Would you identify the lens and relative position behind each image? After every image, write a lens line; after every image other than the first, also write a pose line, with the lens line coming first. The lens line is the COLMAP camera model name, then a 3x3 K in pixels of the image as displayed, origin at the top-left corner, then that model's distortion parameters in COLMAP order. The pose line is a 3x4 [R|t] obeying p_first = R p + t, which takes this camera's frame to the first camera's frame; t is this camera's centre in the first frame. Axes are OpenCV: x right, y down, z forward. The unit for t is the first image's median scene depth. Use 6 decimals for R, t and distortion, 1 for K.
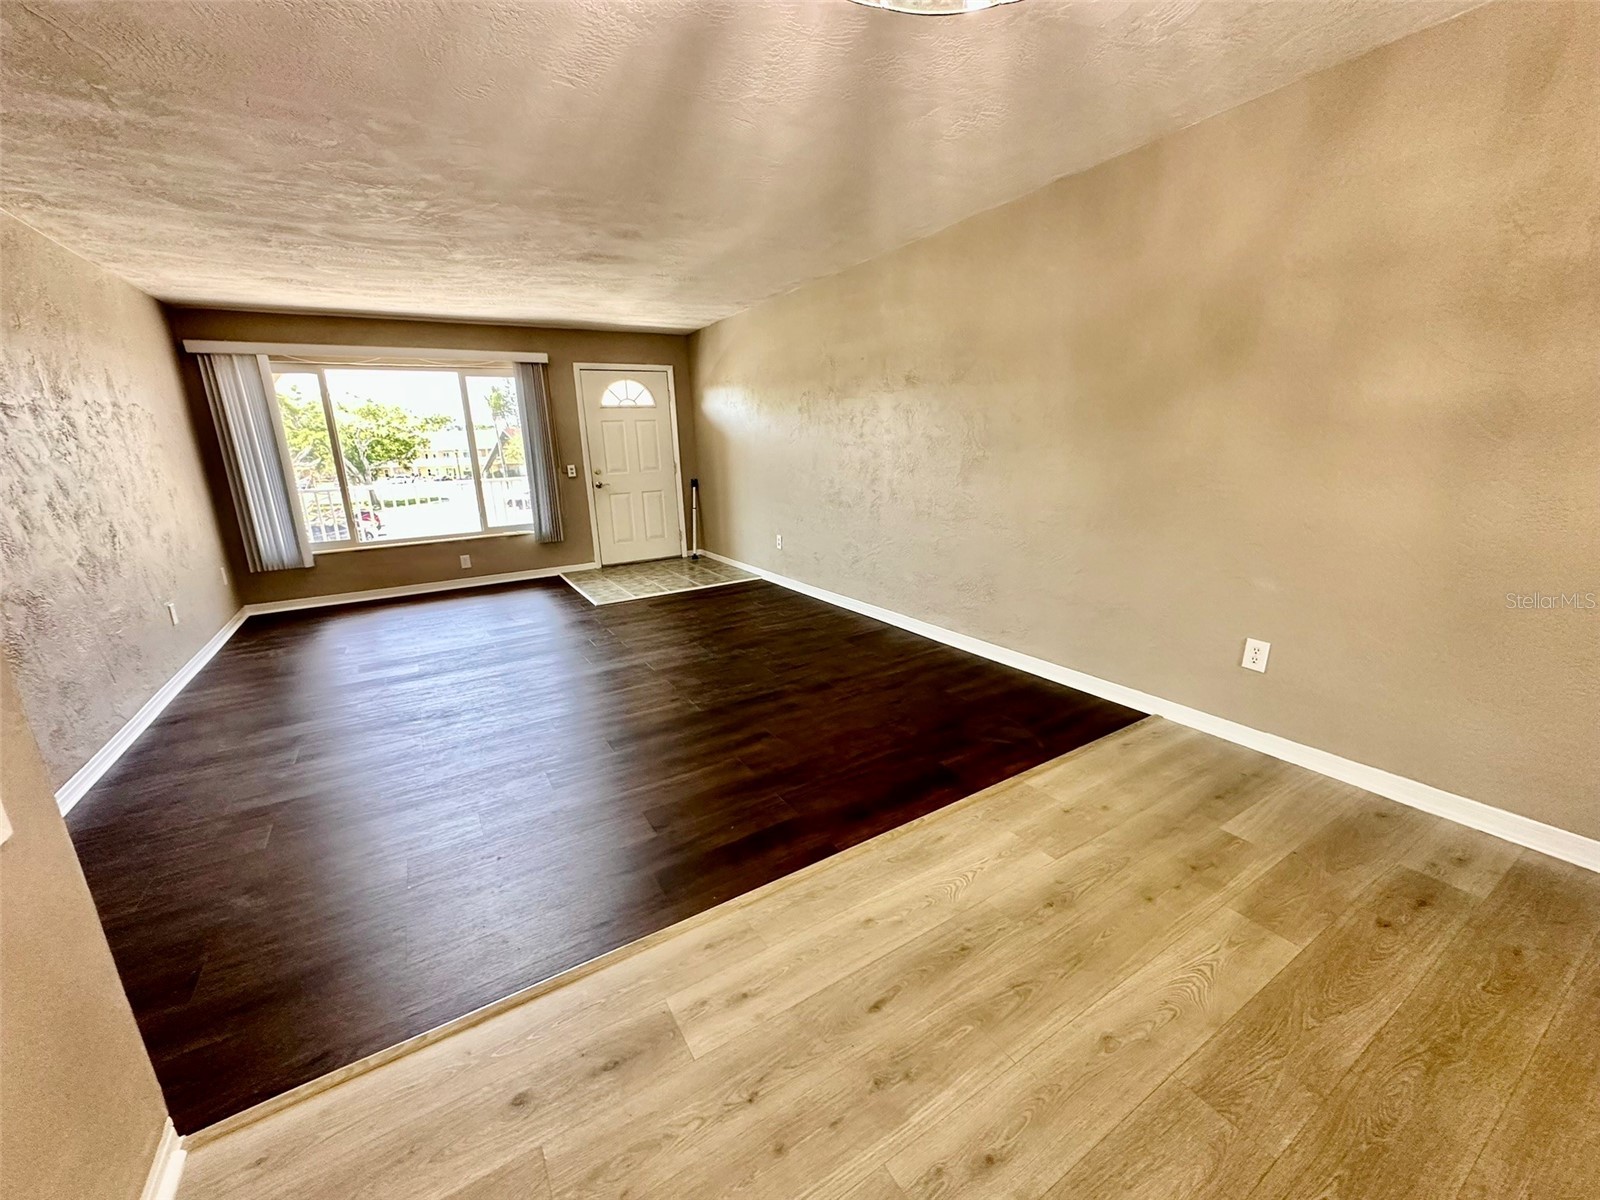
lens RADIAL K [[637.3, 0, 801.0], [0, 637.3, 598.4], [0, 0, 1]] dist [0.000283, 0.000087]
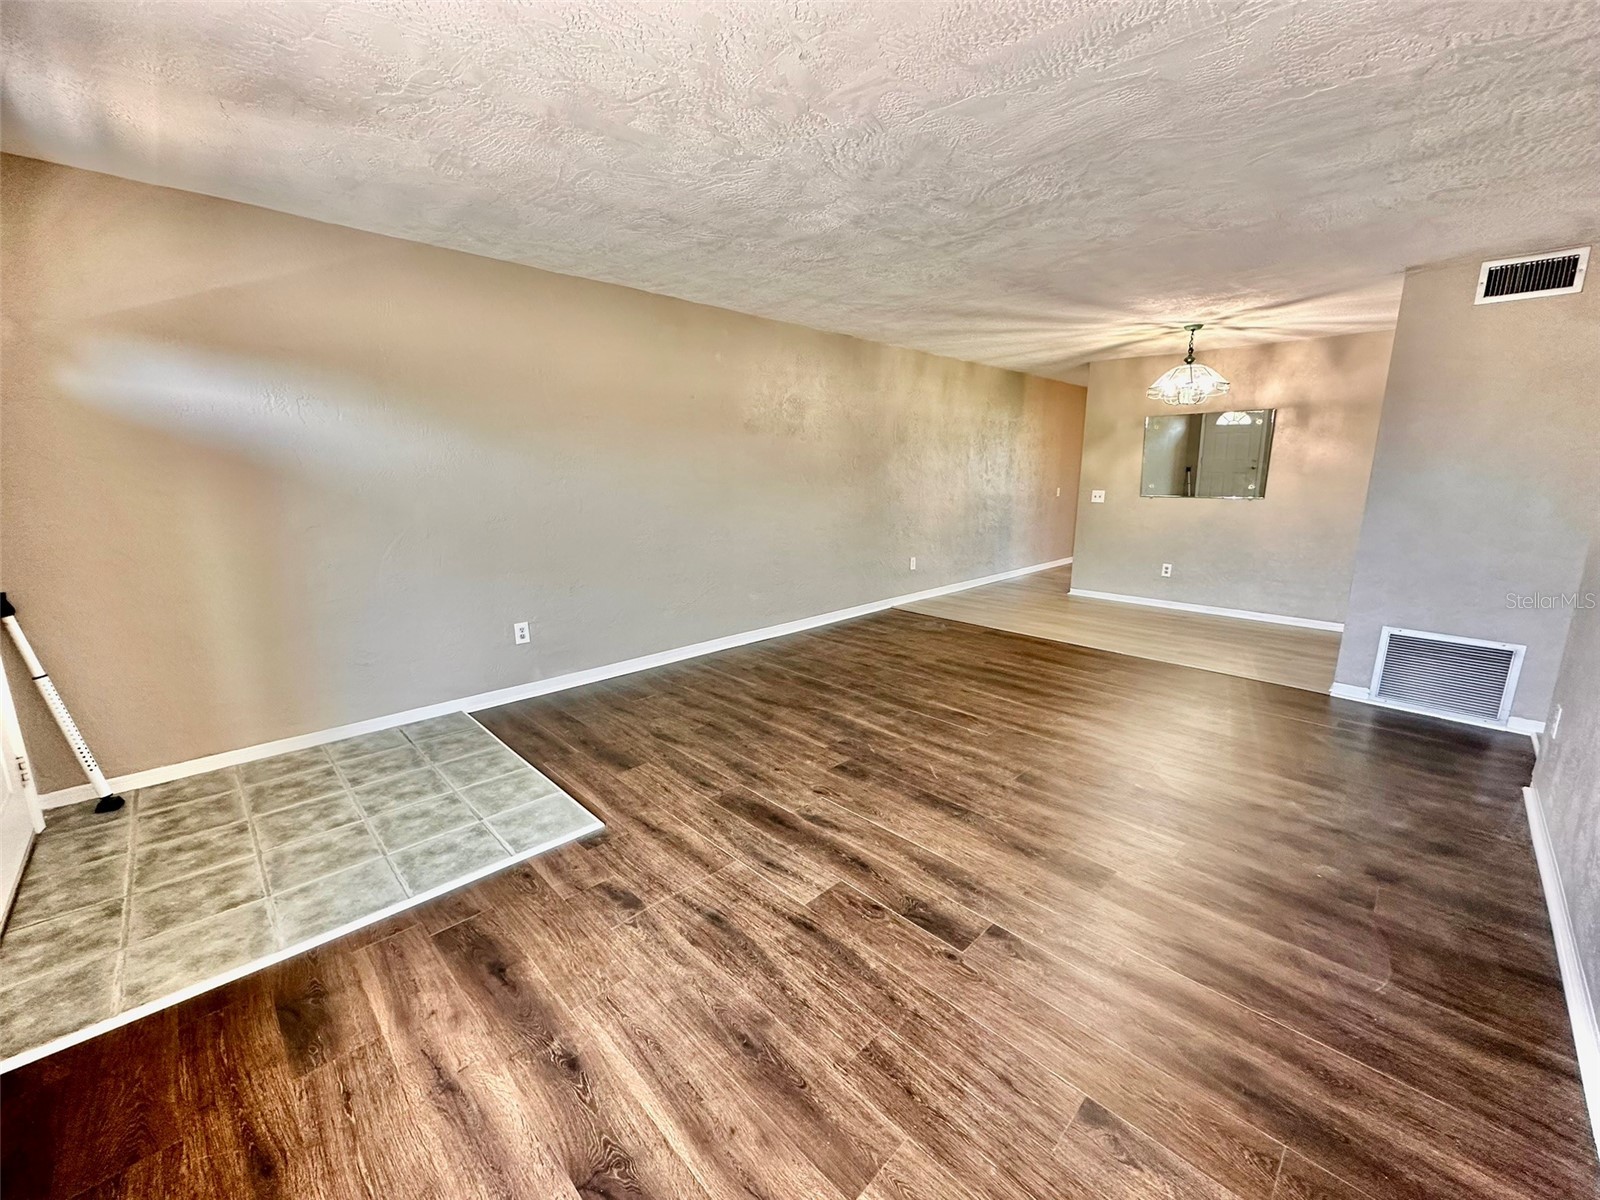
lens RADIAL K [[637.3, 0, 801.0], [0, 637.3, 598.4], [0, 0, 1]] dist [0.000283, 0.000087]
pose [[-0.223238, -0.168103, 0.960160, -1.206674], [0.245735, 0.943498, 0.222319, -0.333082], [-0.943281, 0.285575, -0.169315, 1.402008]]
